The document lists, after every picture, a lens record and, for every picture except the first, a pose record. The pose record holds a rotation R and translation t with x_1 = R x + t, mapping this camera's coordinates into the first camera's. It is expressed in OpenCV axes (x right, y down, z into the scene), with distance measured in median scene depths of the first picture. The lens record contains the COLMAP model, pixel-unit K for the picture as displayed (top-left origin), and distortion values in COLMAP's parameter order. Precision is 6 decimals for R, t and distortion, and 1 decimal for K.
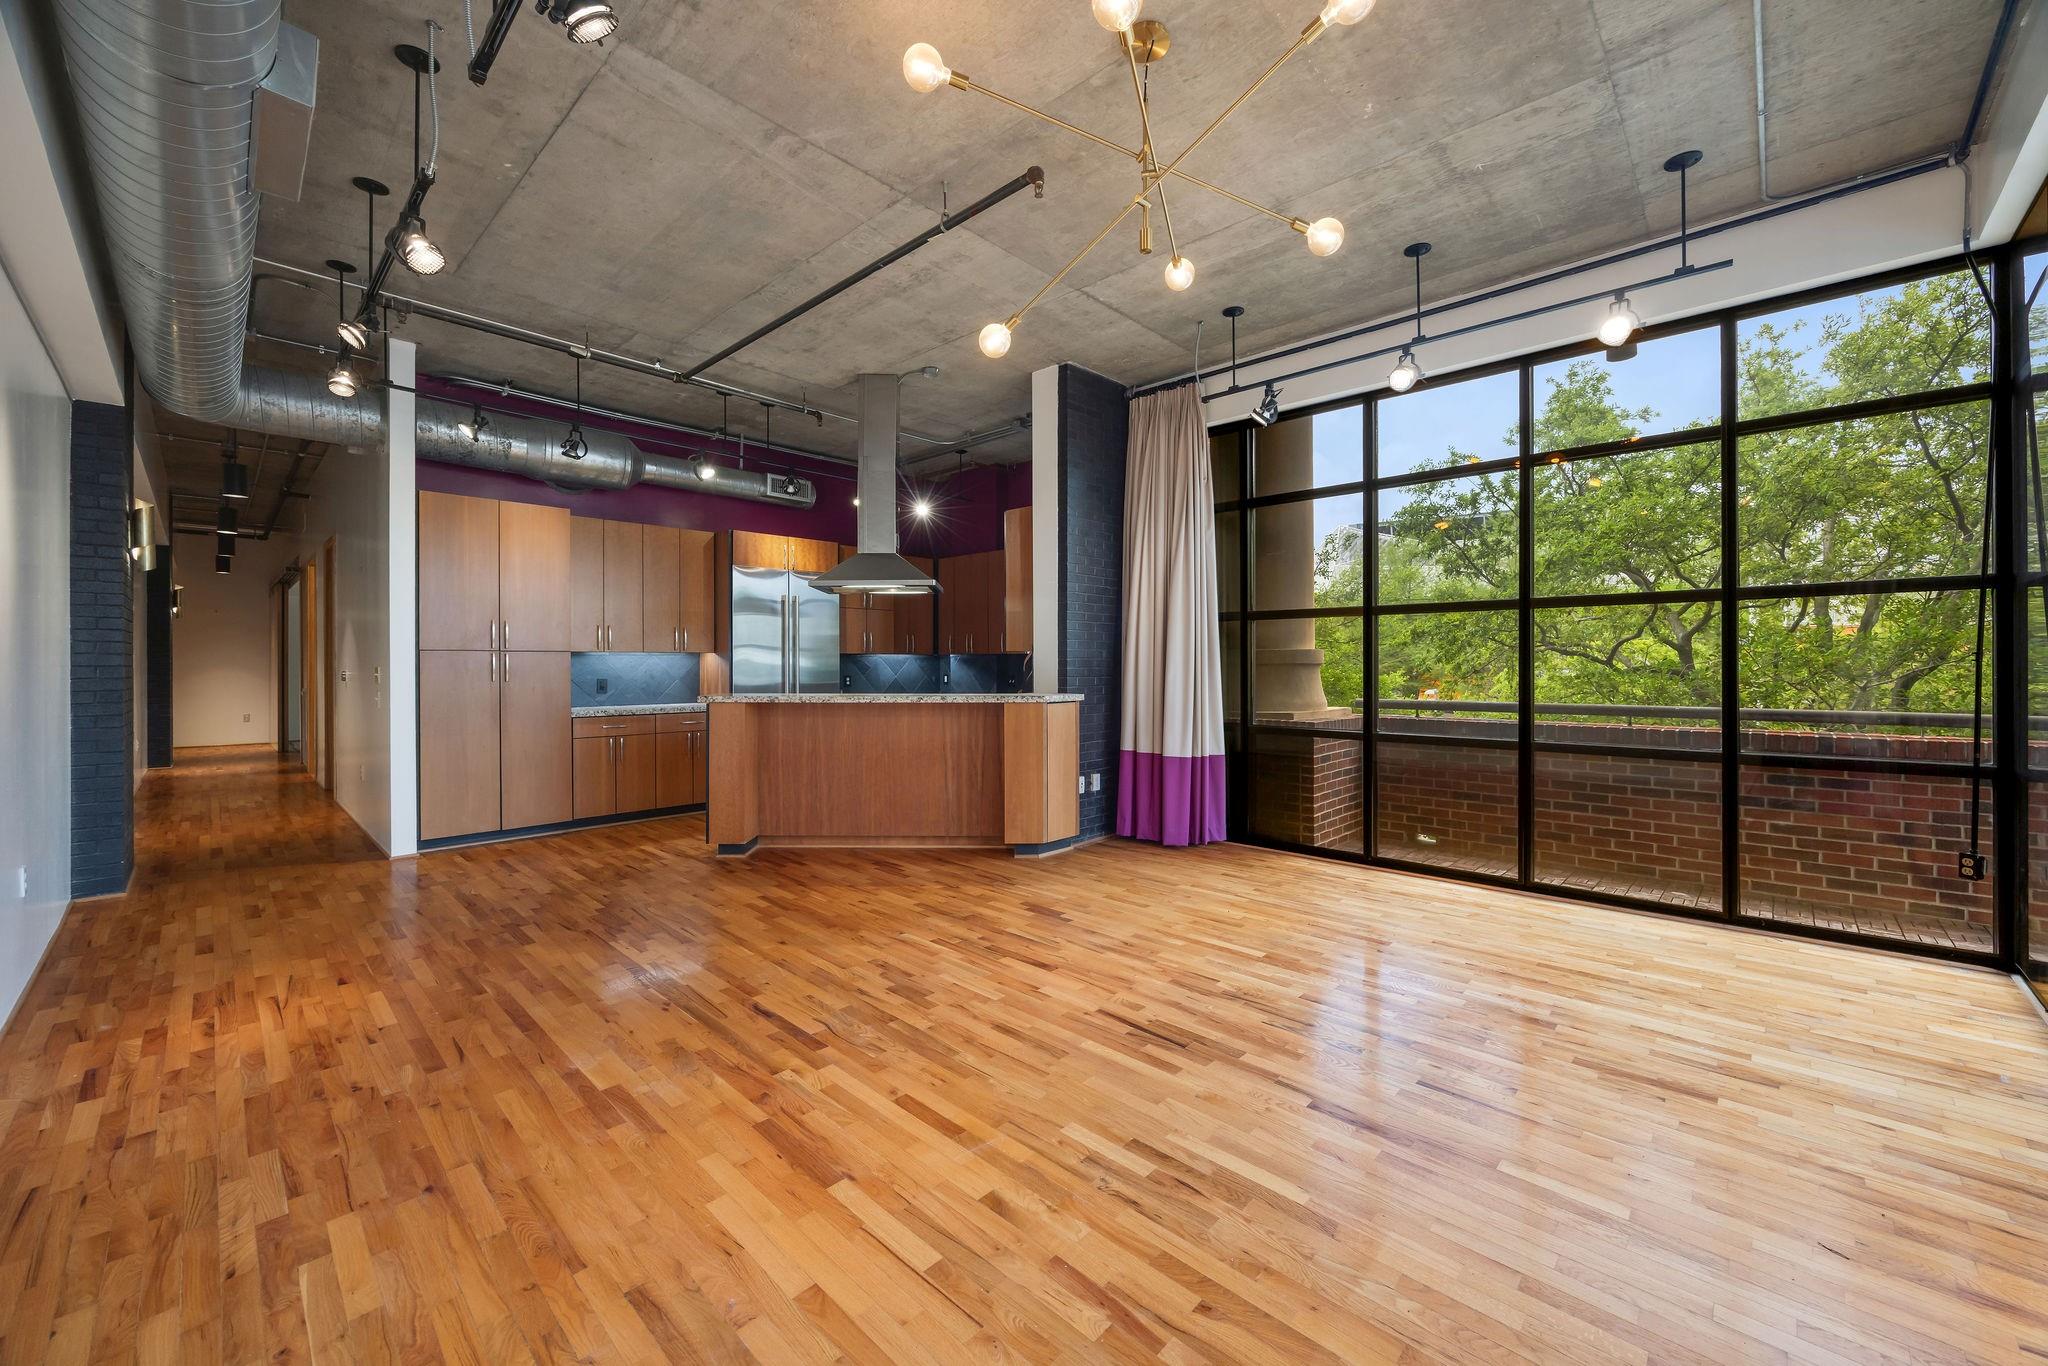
lens RADIAL K [[788.4, 0, 1017.1], [0, 788.4, 673.3], [0, 0, 1]] dist [-0.001401, -0.000039]
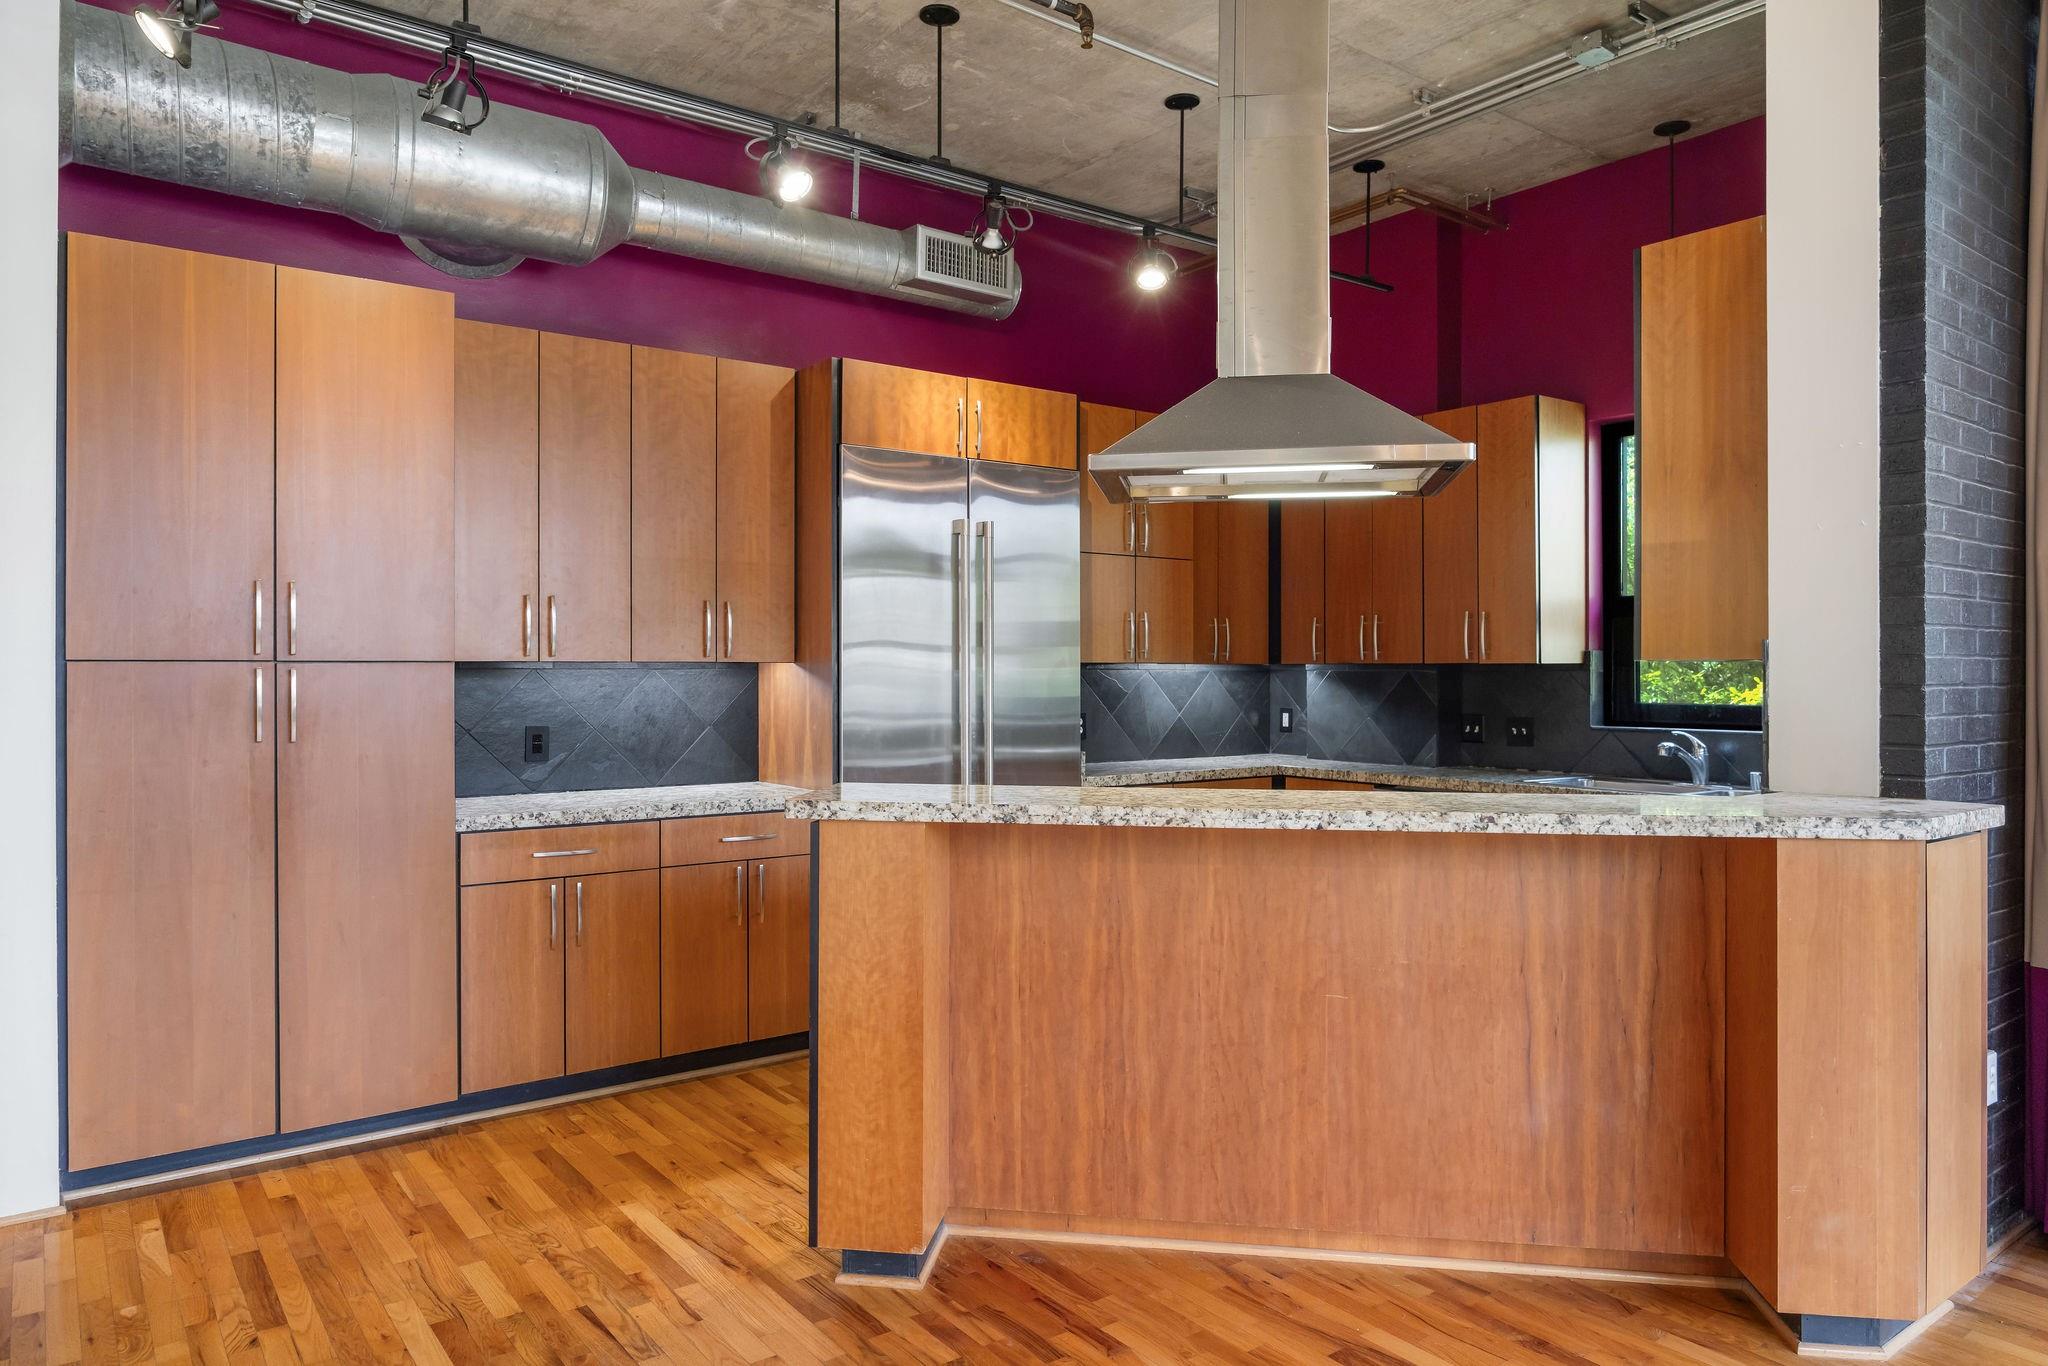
lens RADIAL K [[1318.7, 0, 1025.7], [0, 1318.7, 689.6], [0, 0, 1]] dist [-0.005956, -0.000531]
pose [[0.988668, 0.002725, -0.150096, -0.215441], [-0.002771, 0.999996, -0.000094, -0.017041], [0.150095, 0.000509, 0.988671, 0.452114]]
